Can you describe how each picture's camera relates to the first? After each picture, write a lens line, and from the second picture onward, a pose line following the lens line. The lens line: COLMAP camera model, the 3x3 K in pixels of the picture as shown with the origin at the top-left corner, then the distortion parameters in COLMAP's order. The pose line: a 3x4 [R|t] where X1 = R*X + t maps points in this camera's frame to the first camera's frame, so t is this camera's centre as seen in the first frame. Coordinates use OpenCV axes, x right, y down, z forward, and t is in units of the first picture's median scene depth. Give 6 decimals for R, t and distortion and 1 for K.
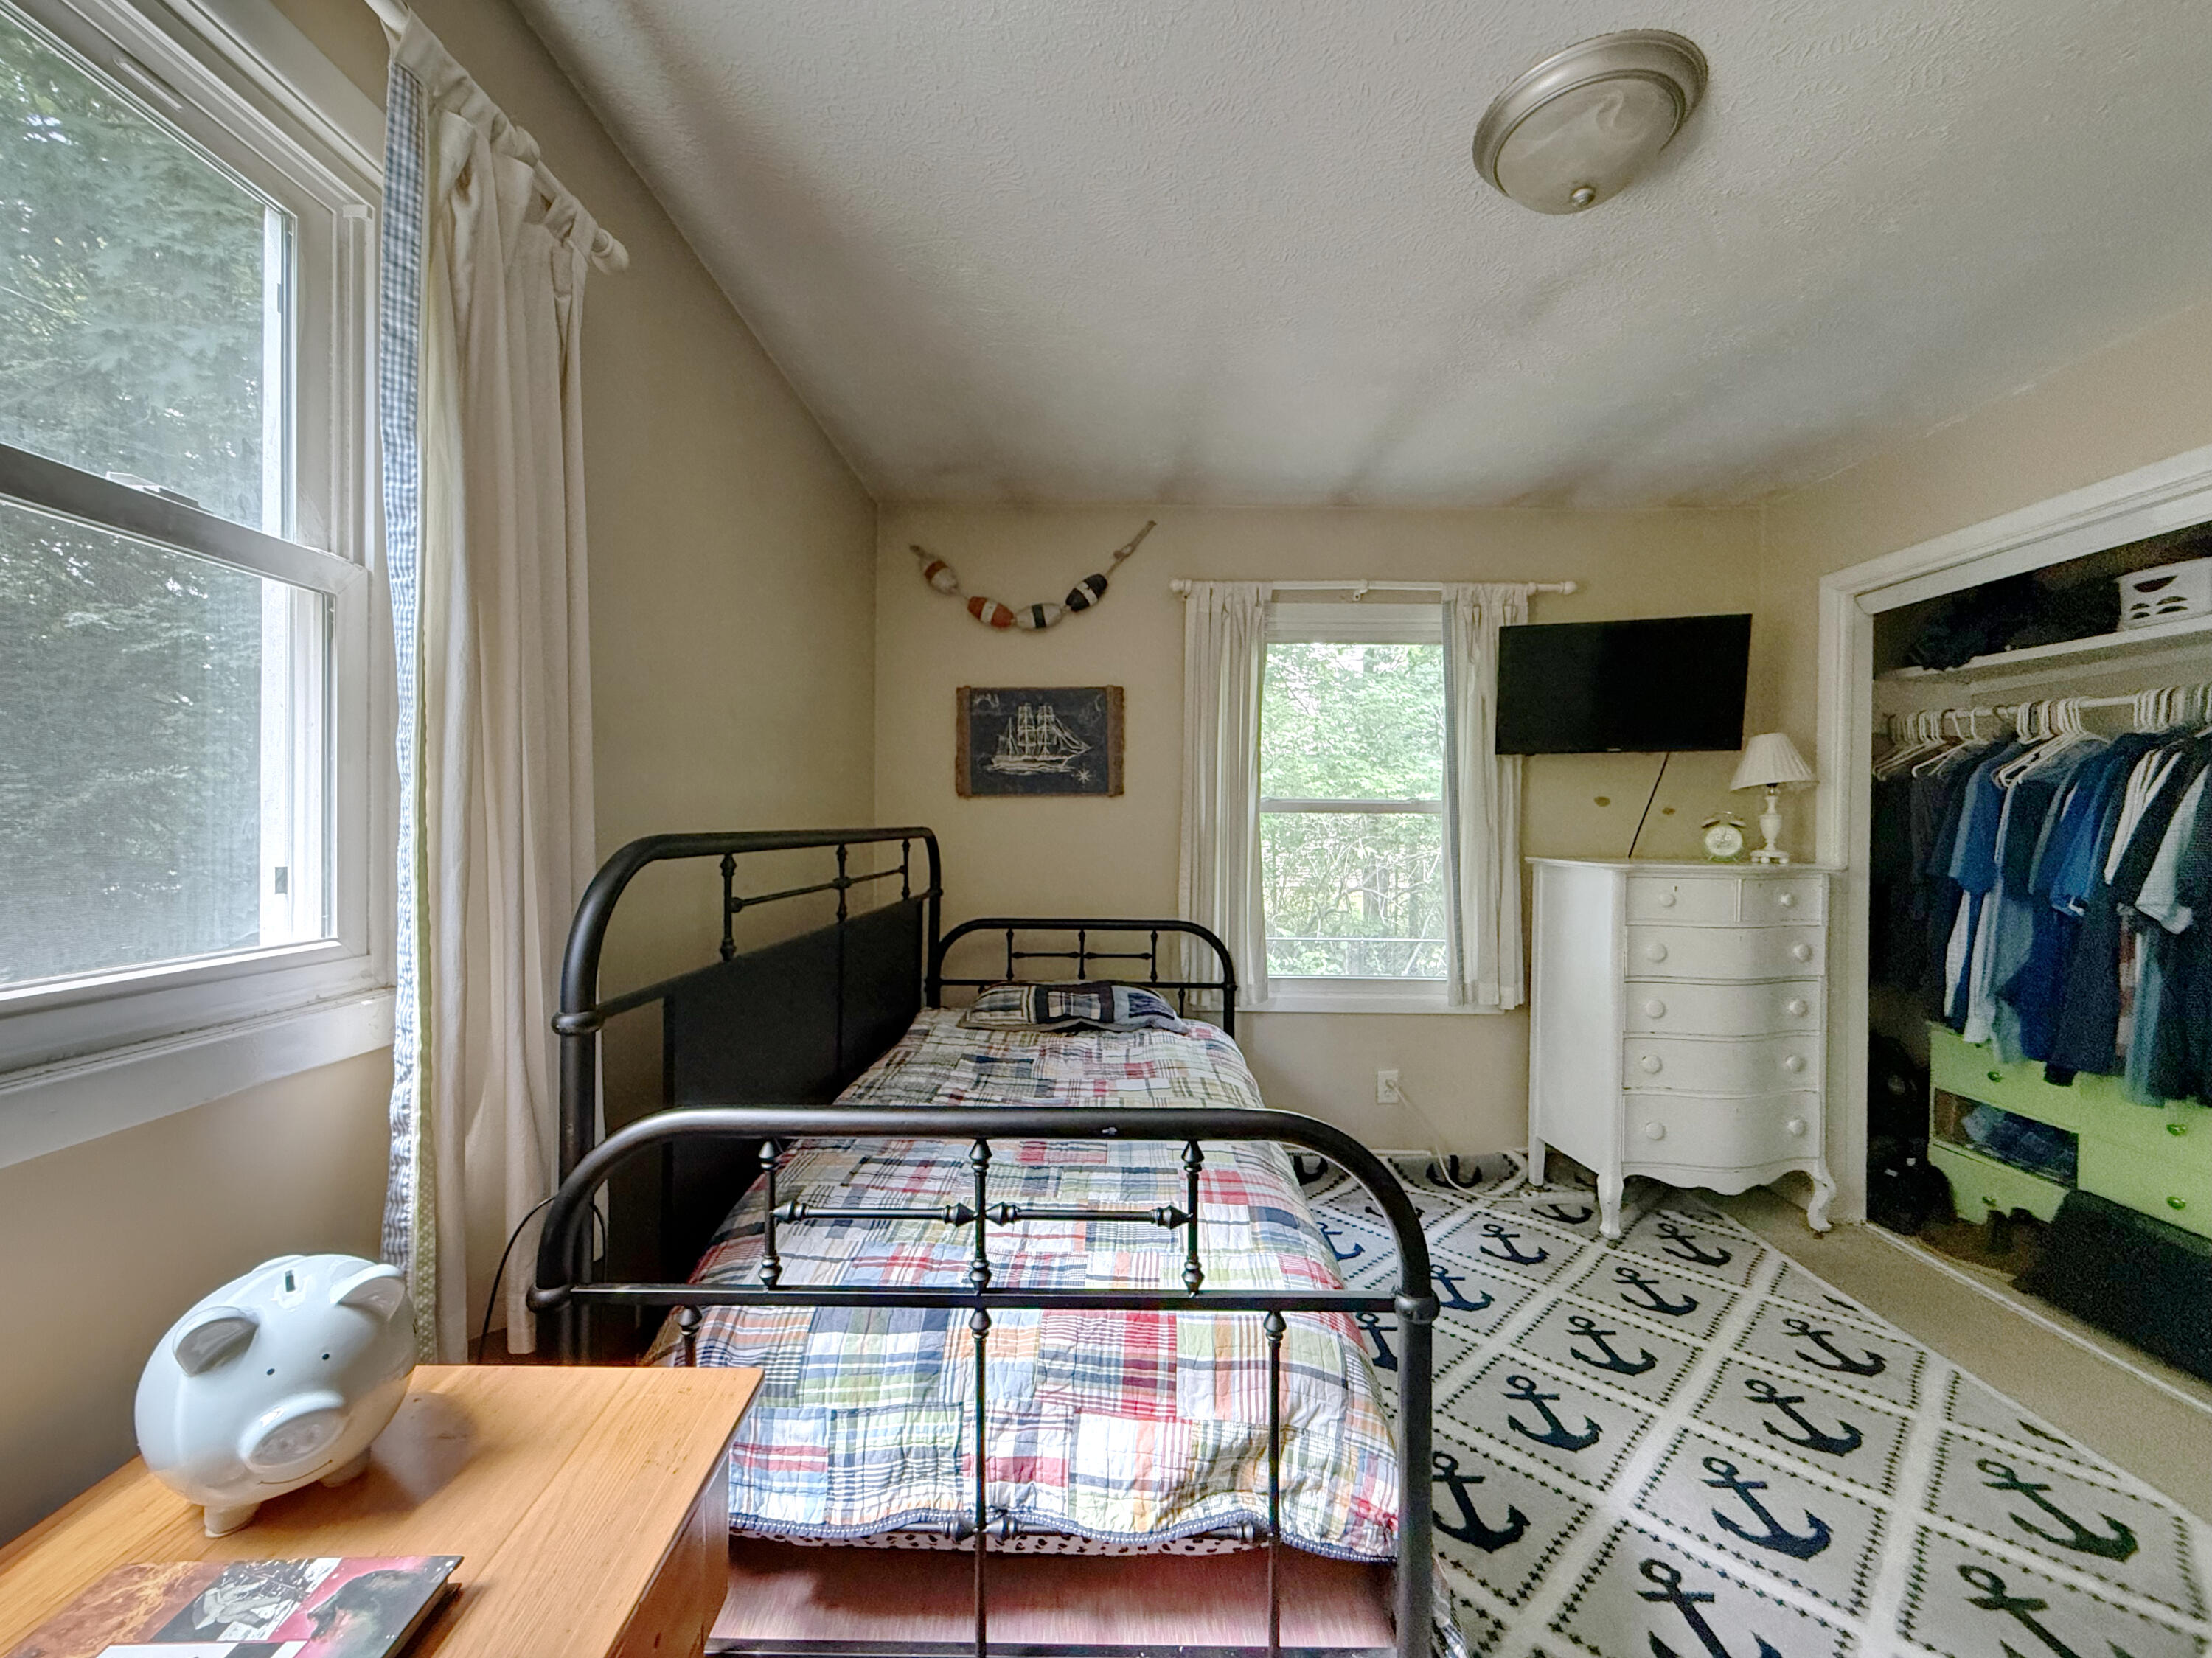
lens RADIAL K [[881.1, 0, 1109.7], [0, 881.1, 826.7], [0, 0, 1]] dist [0.003325, 0.000263]
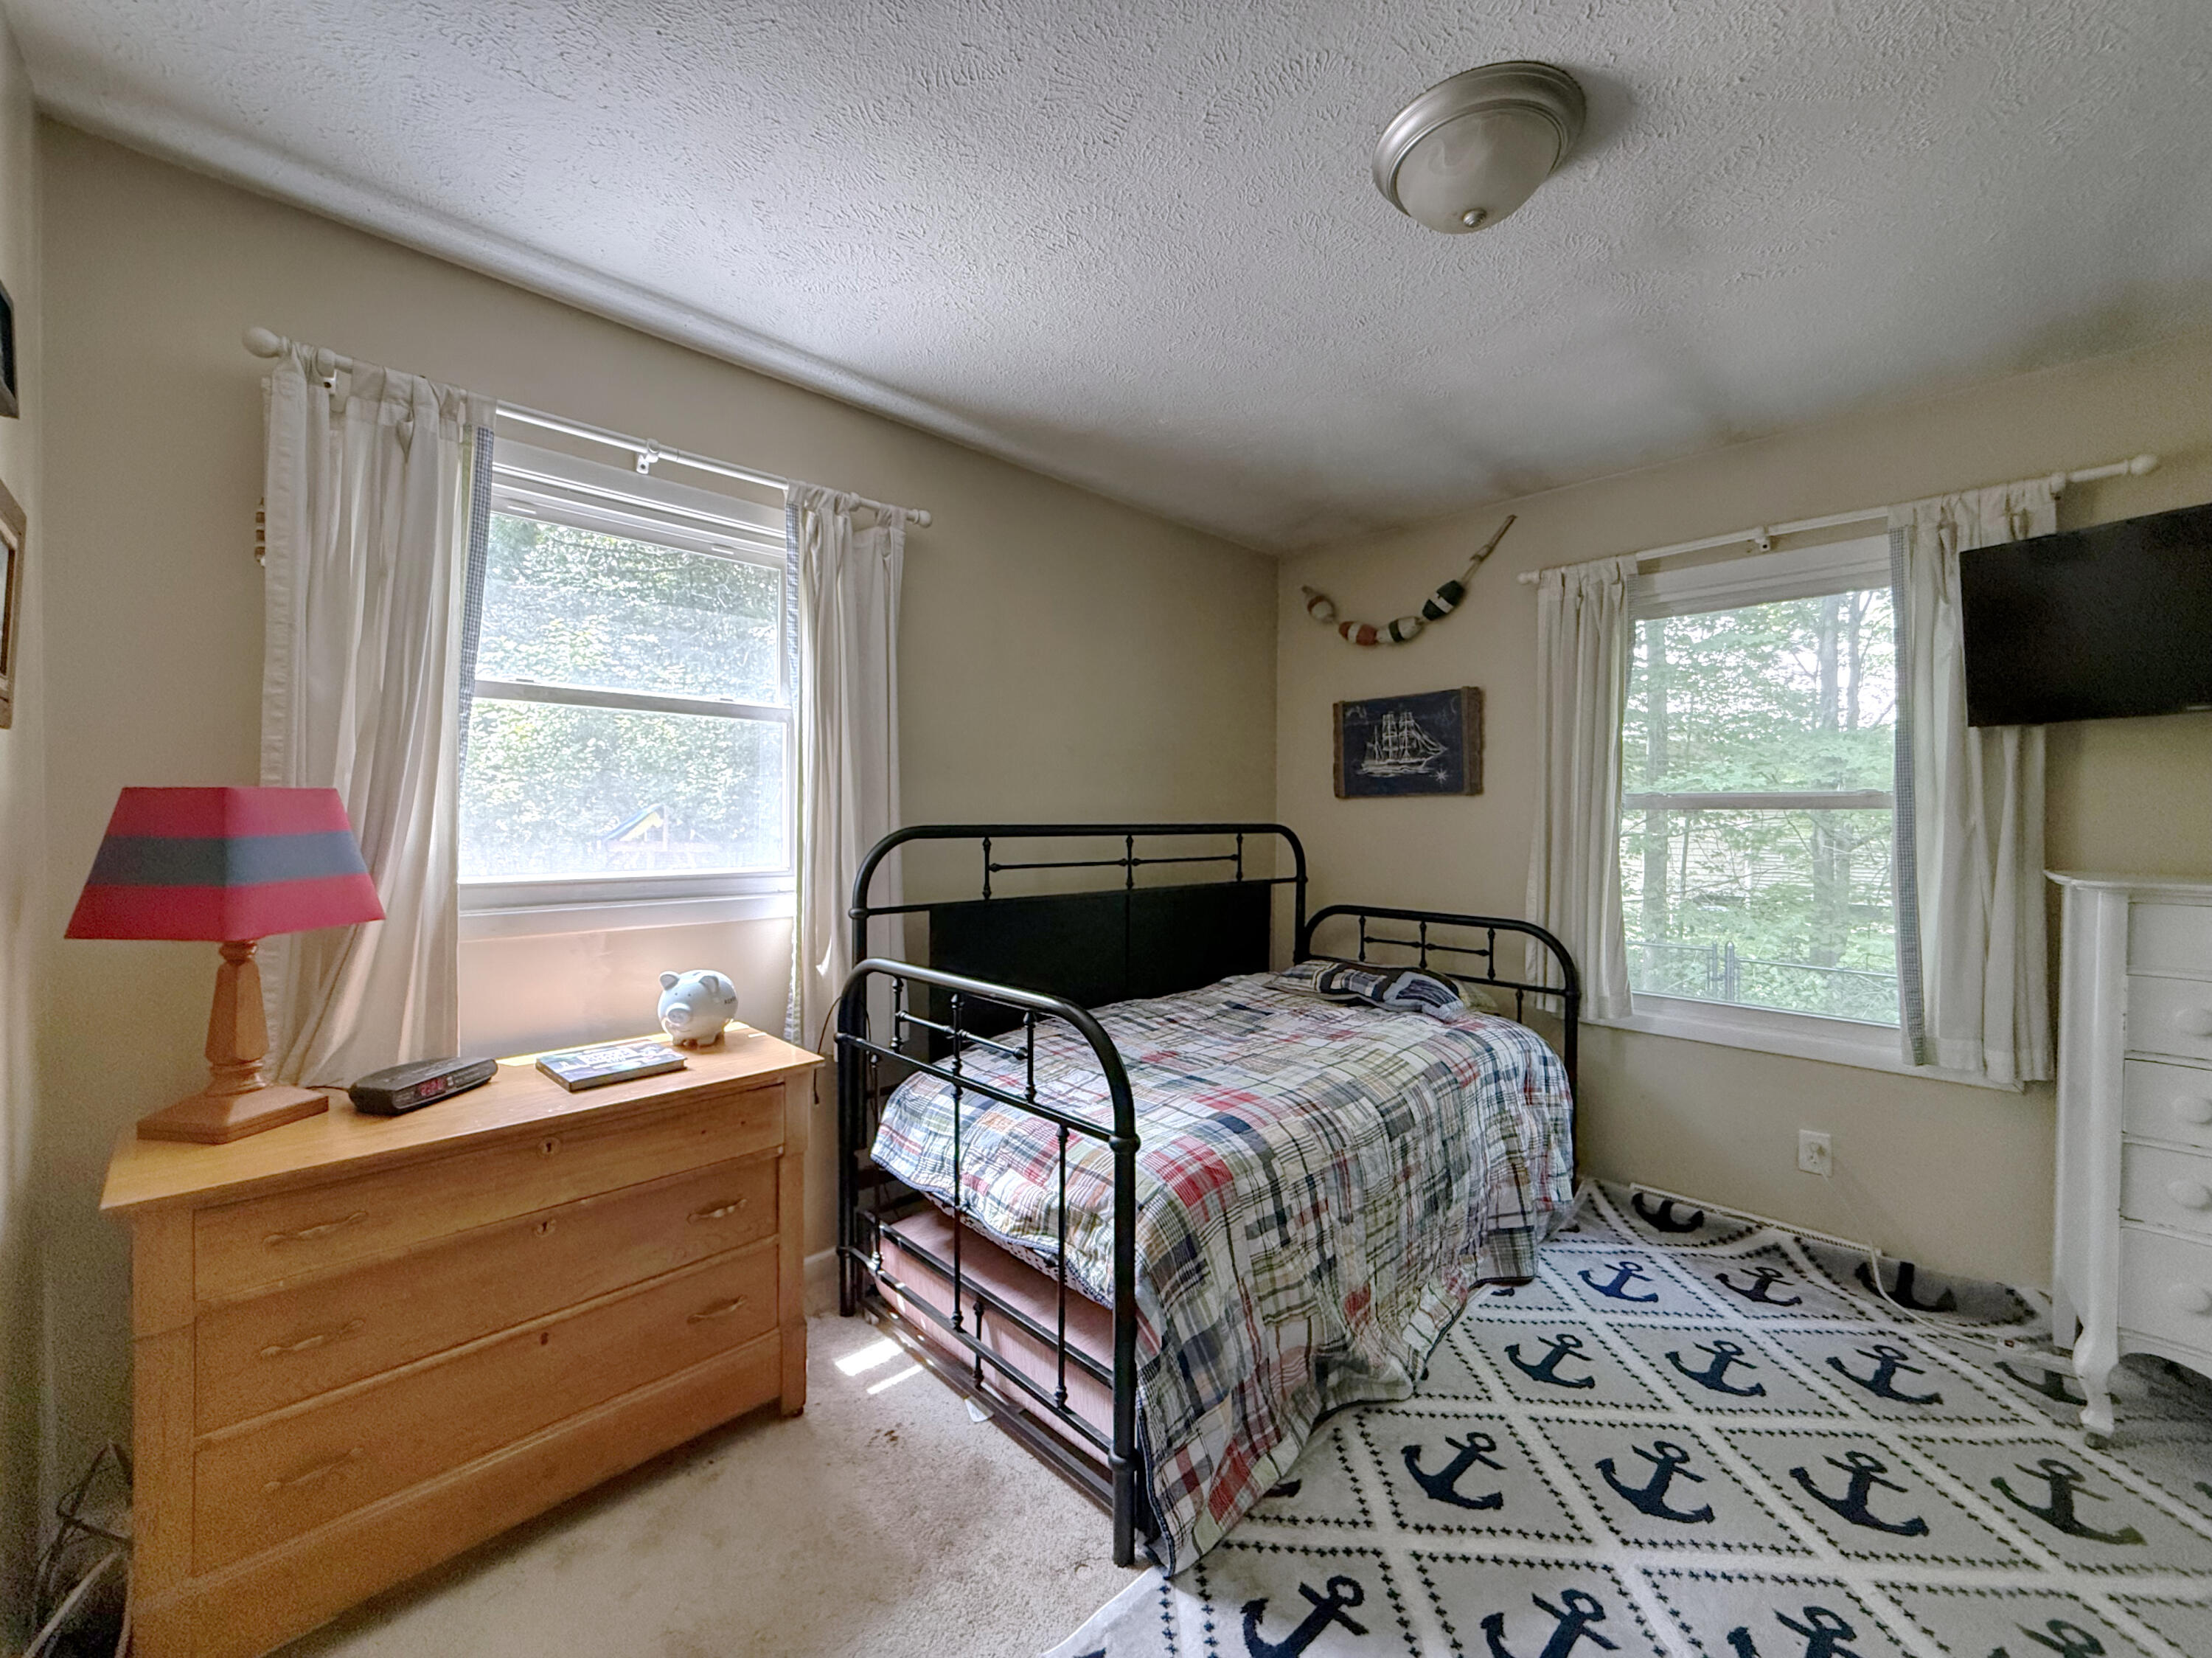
lens RADIAL K [[881.3, 0, 1106.4], [0, 881.3, 826.3], [0, 0, 1]] dist [0.003325, 0.000263]
pose [[0.701548, 0.004073, -0.712611, 0.456228], [-0.005708, 0.999984, 0.000097, 0.004338], [0.712599, 0.004000, 0.701560, -0.018244]]
